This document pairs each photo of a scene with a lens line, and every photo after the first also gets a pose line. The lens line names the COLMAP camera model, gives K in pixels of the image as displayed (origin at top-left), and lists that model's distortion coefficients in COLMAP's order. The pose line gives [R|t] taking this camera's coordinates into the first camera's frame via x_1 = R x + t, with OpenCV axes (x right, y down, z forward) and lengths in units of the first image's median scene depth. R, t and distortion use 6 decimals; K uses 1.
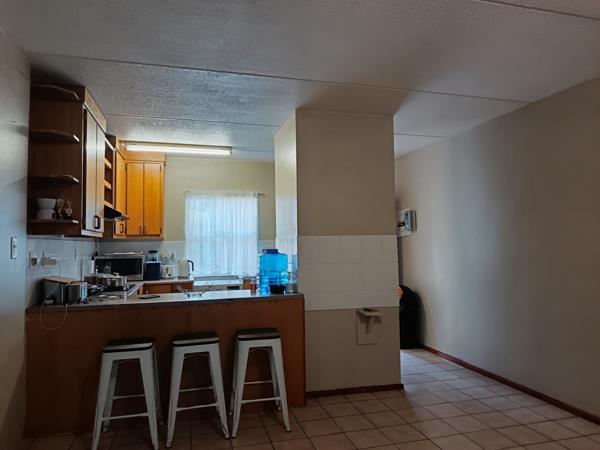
lens RADIAL K [[442.4, 0, 297.7], [0, 442.4, 222.8], [0, 0, 1]] dist [0.063901, -0.070399]
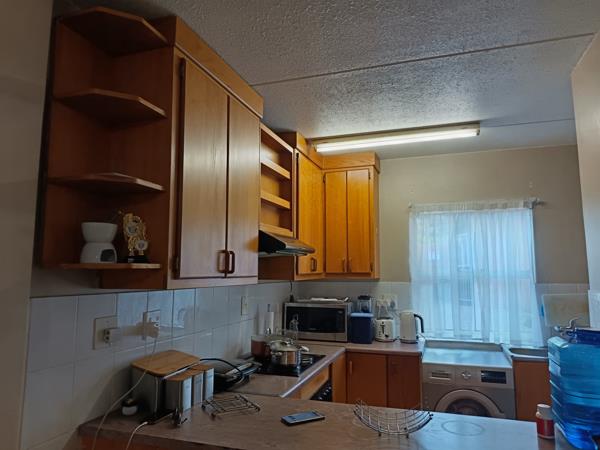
lens RADIAL K [[442.4, 0, 297.7], [0, 442.4, 222.8], [0, 0, 1]] dist [0.063901, -0.070399]
pose [[0.847784, -0.049547, -0.528022, -0.046283], [0.018275, 0.997764, -0.064284, -0.008506], [0.530027, 0.044849, 0.846794, 0.371810]]
